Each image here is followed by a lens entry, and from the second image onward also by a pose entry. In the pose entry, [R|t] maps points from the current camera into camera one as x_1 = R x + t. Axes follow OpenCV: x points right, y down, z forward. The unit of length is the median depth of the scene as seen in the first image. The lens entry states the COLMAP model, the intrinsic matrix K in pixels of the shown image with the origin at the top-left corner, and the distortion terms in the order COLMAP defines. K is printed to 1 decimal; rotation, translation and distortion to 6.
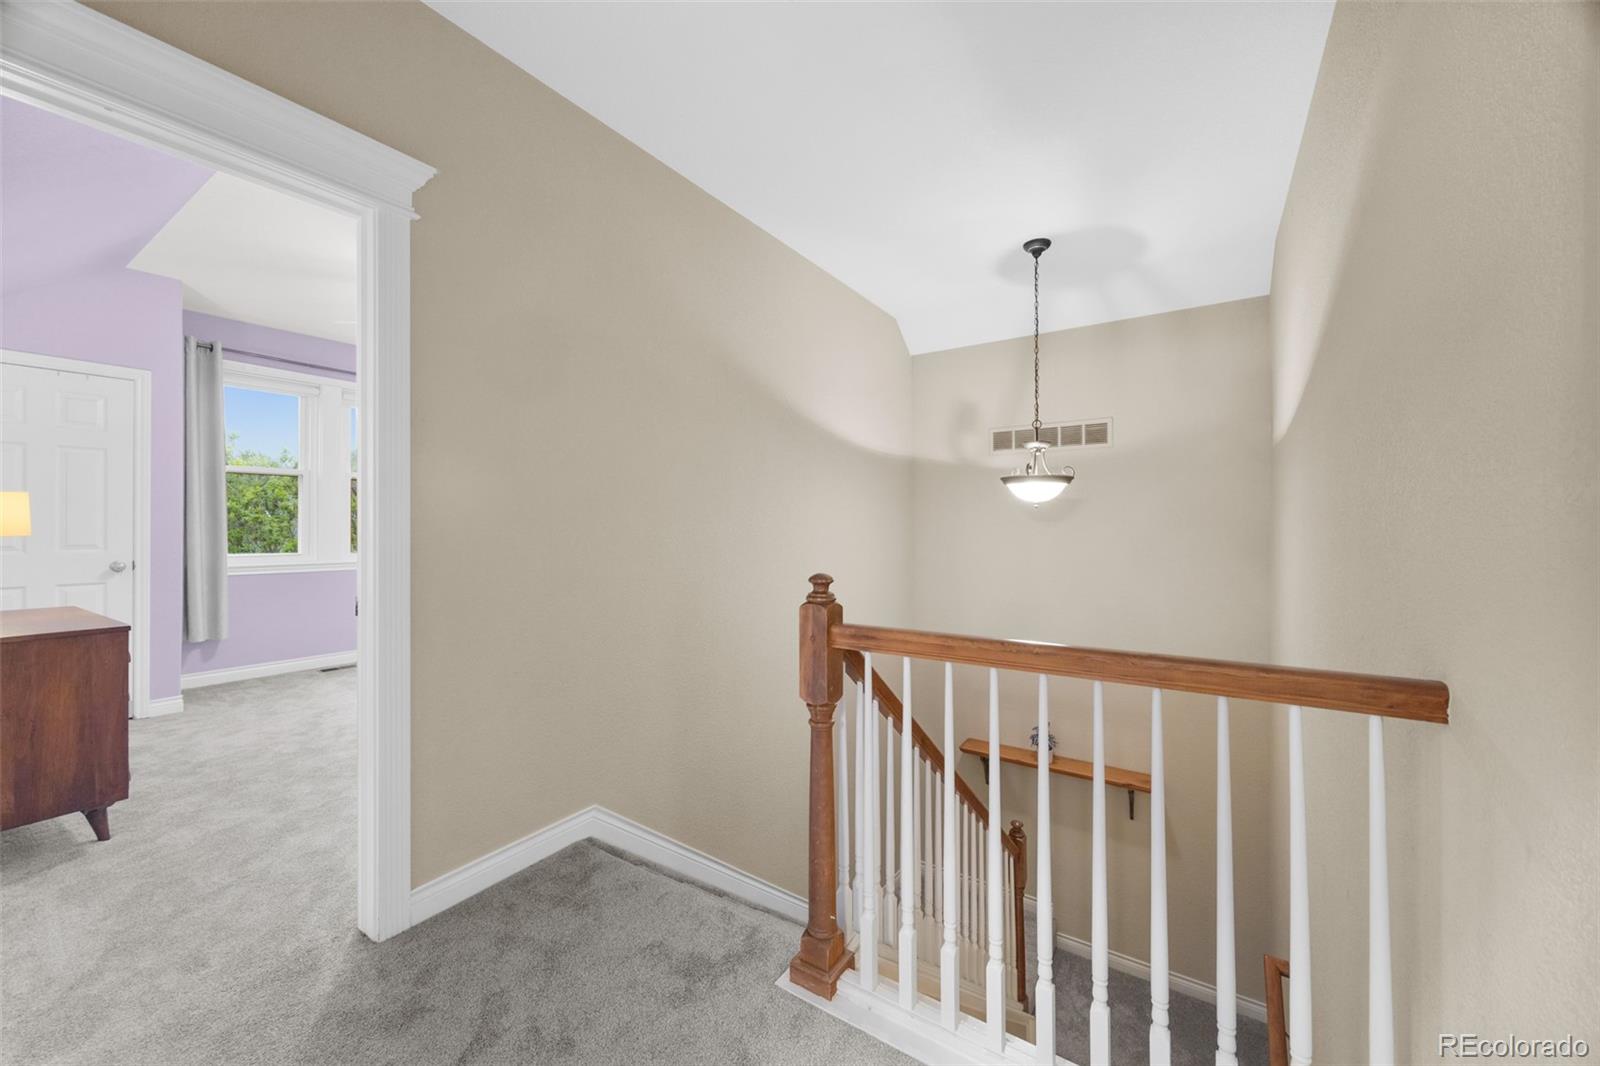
lens RADIAL K [[608.7, 0, 797.0], [0, 608.7, 520.9], [0, 0, 1]] dist [-0.002081, 0.000667]
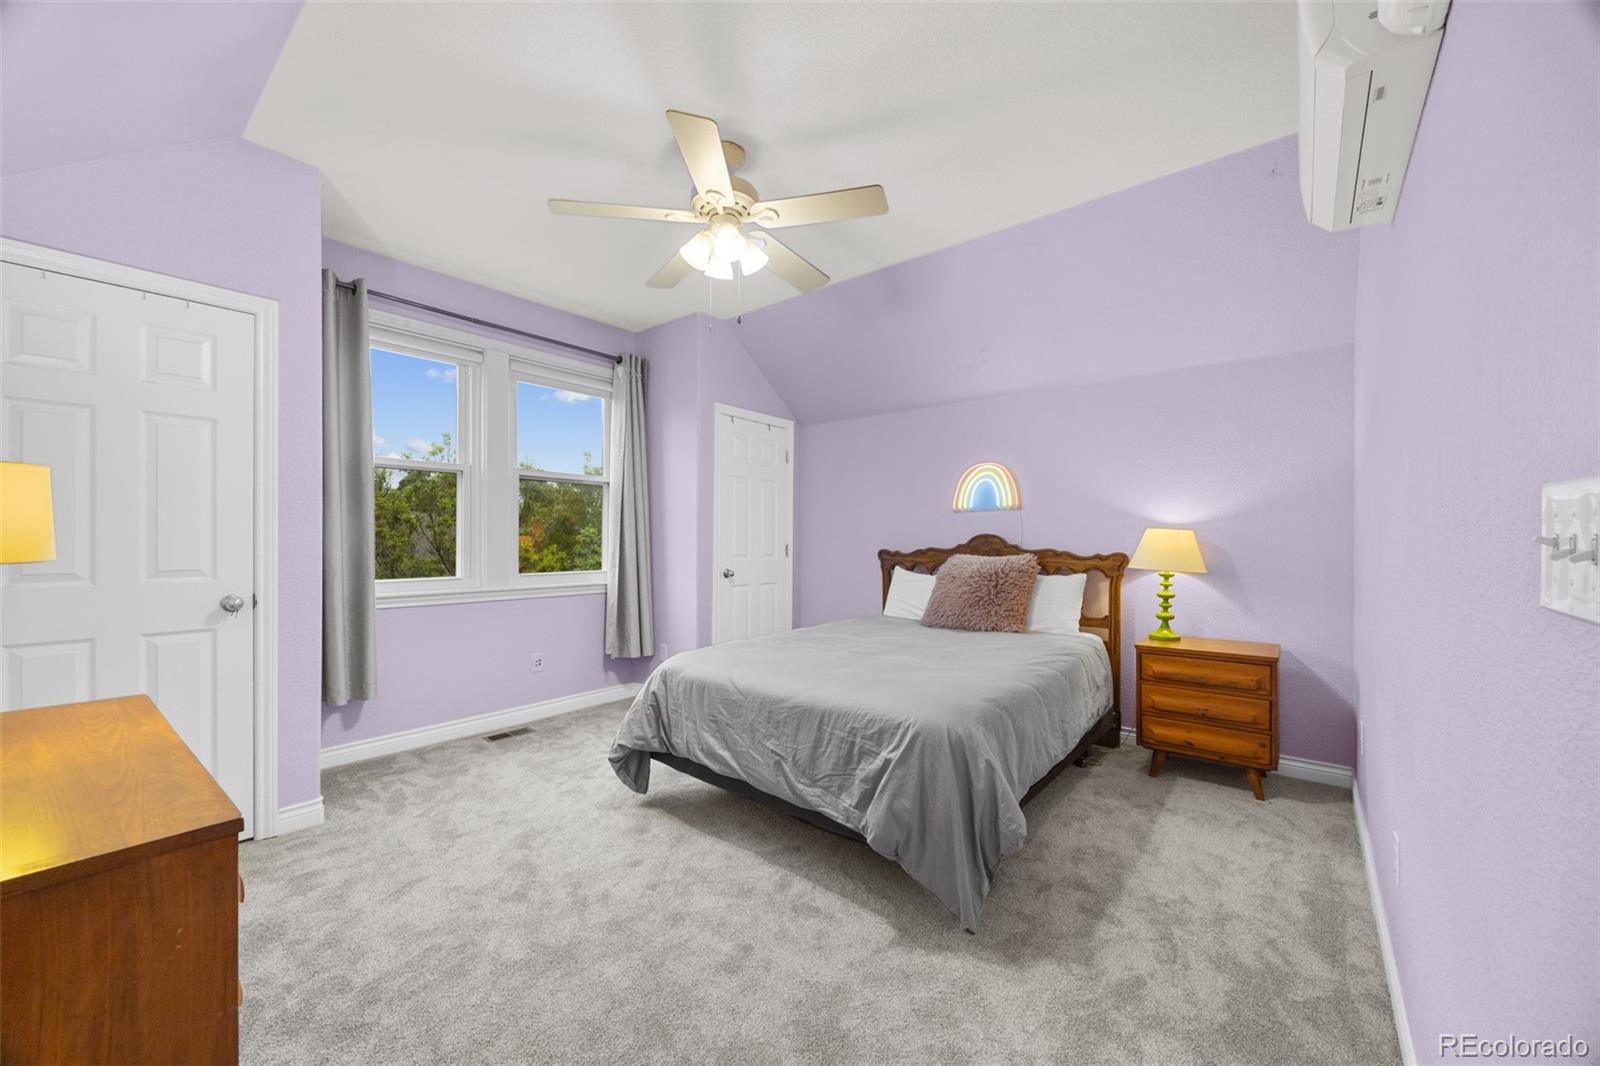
lens RADIAL K [[608.7, 0, 805.2], [0, 608.7, 535.0], [0, 0, 1]] dist [-0.002081, 0.000667]
pose [[0.995502, -0.002050, -0.094716, -0.398770], [0.002008, 0.999998, -0.000537, 0.003936], [0.094717, 0.000345, 0.995504, 0.367490]]
